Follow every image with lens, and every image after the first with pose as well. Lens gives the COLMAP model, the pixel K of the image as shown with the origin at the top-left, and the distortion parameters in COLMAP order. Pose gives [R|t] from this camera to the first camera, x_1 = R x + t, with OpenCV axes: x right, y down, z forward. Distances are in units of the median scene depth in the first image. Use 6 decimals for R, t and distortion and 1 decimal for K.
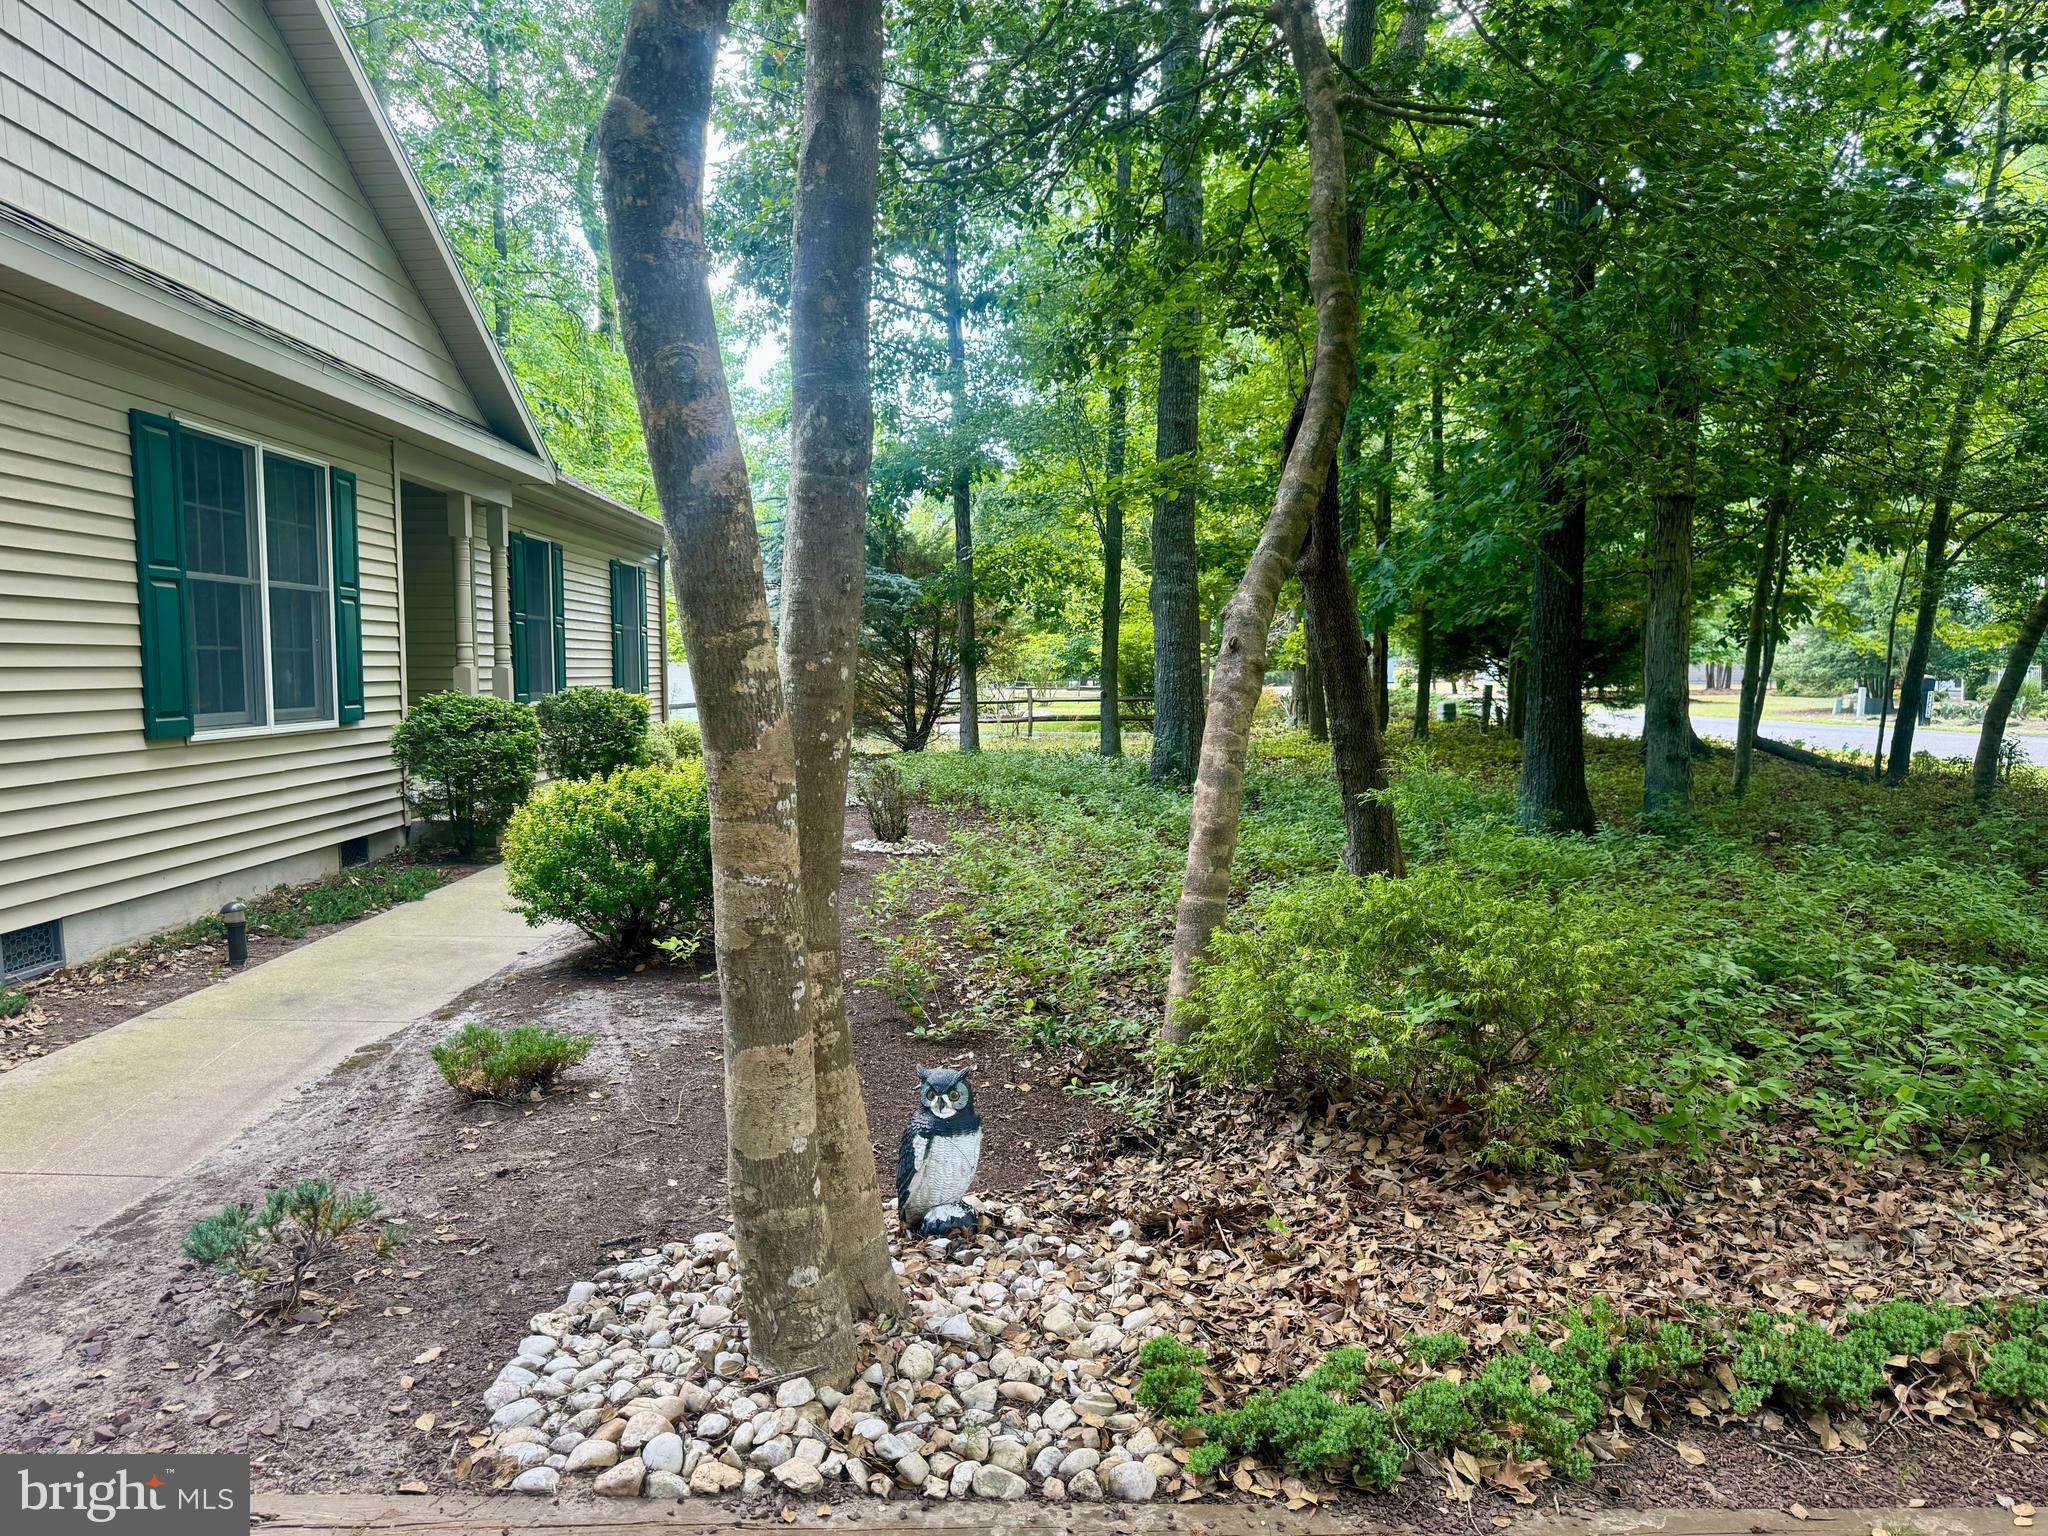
lens RADIAL K [[1435.6, 0, 1024.0], [0, 1435.6, 768.0], [0, 0, 1]] dist [-0.001001, -0.000341]
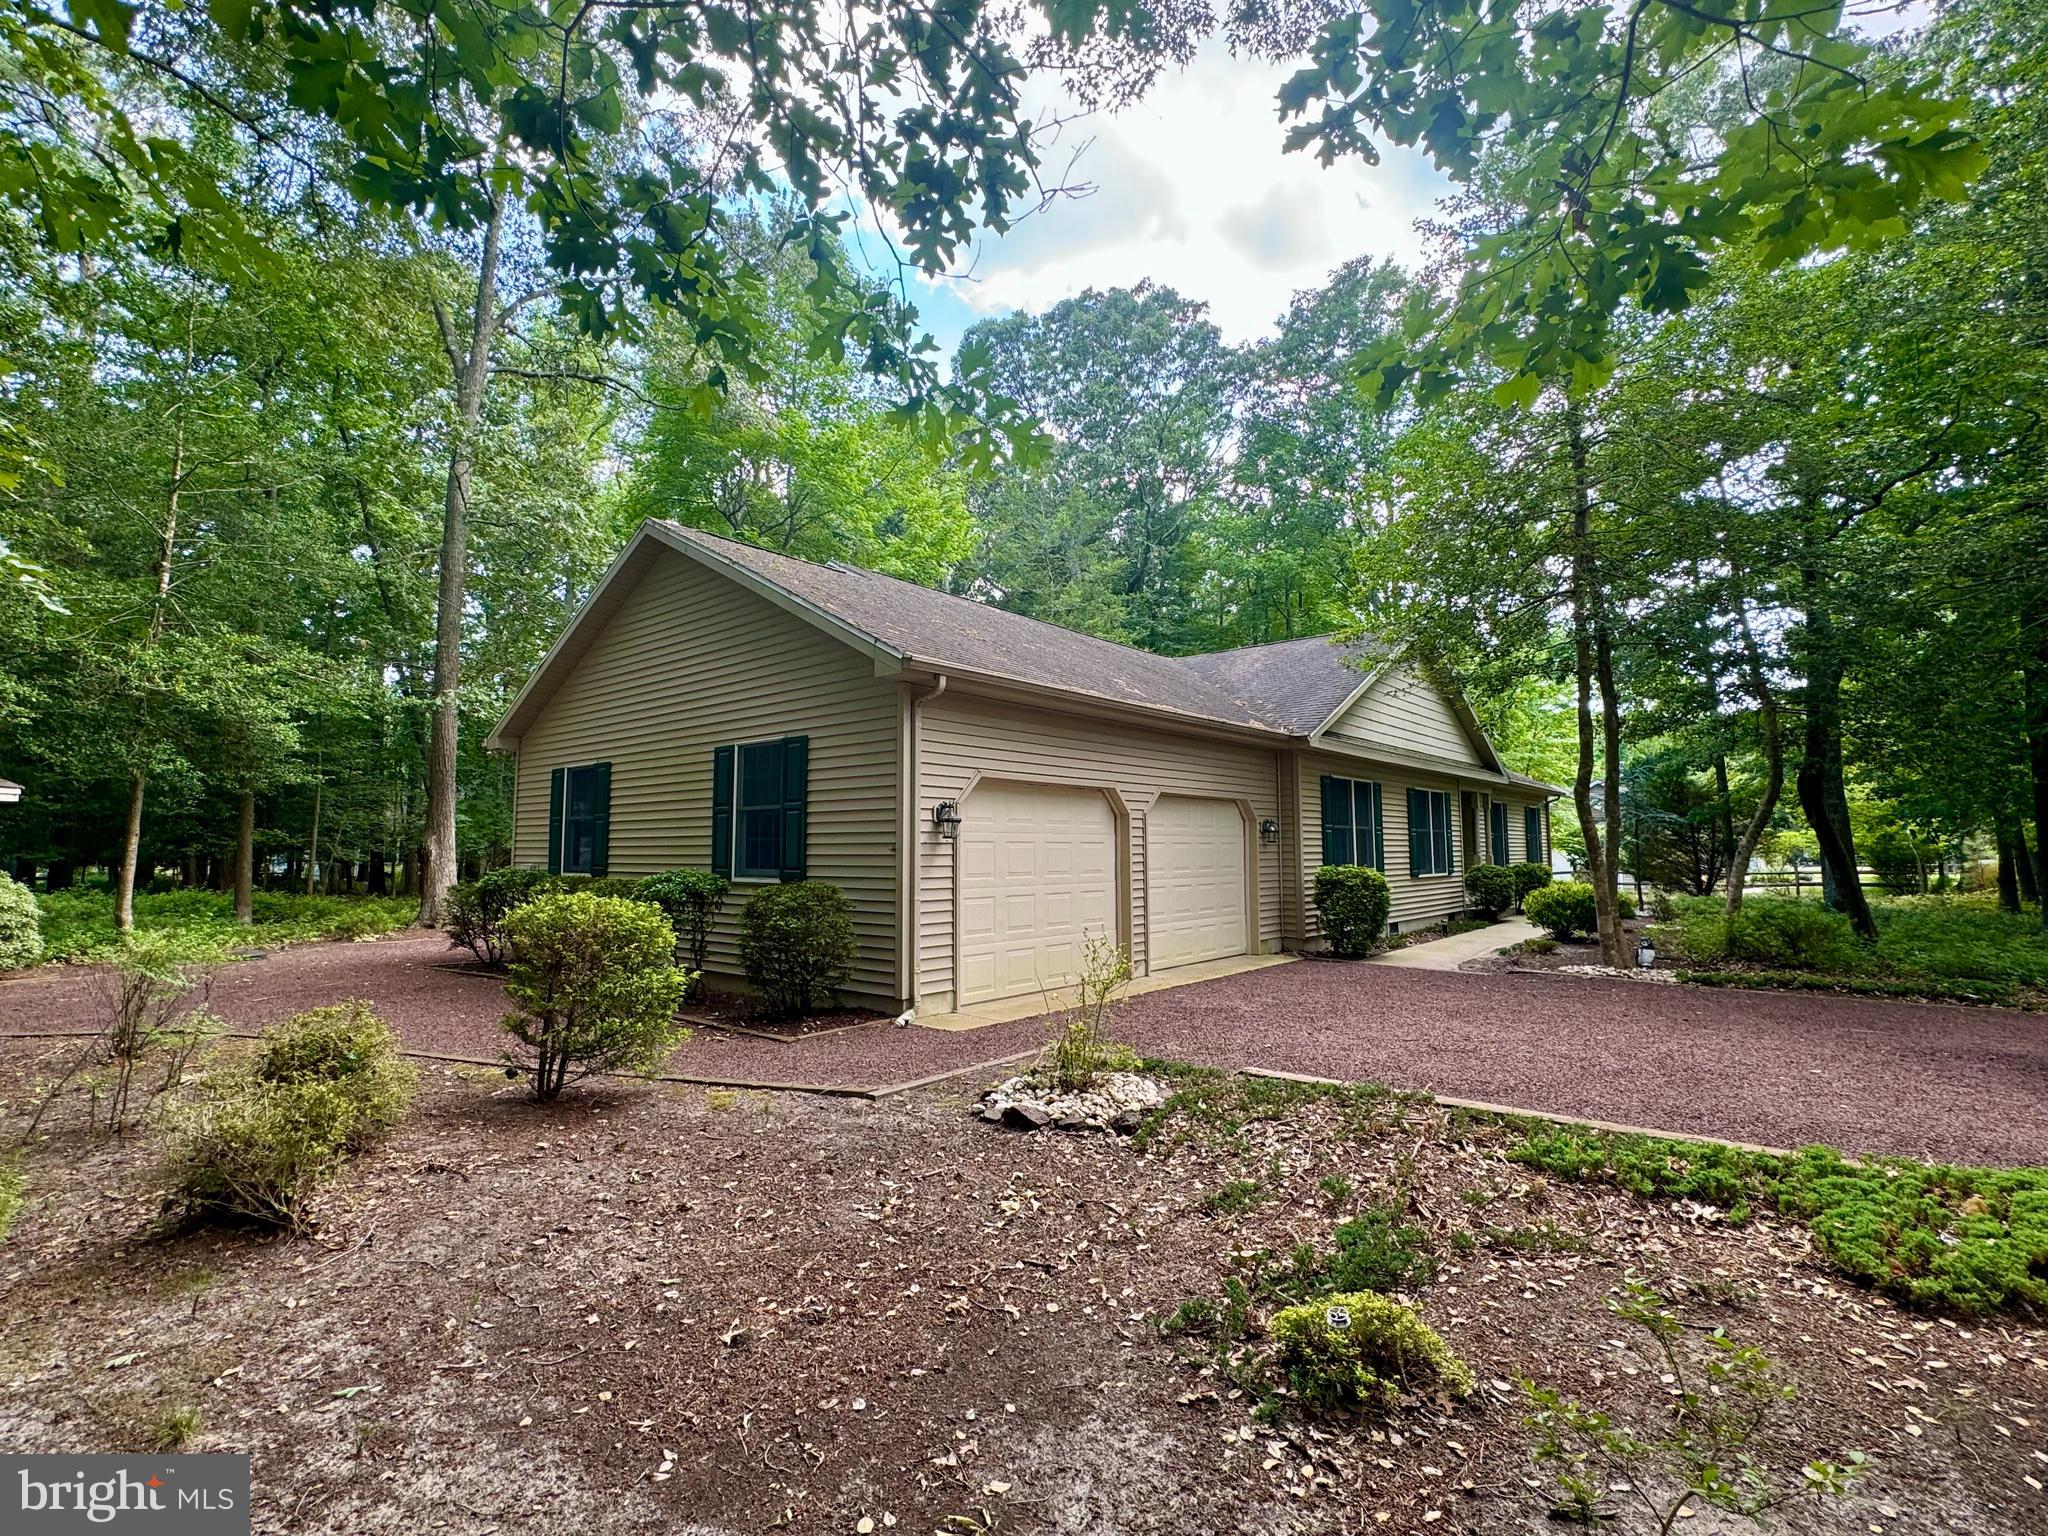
lens RADIAL K [[950.8, 0, 1024.0], [0, 950.8, 768.0], [0, 0, 1]] dist [0.000270, -0.000001]
pose [[0.747620, -0.059332, -0.661471, 0.206010], [-0.042610, 0.989664, -0.136930, 0.060241], [0.662758, 0.130557, 0.737365, -1.114234]]
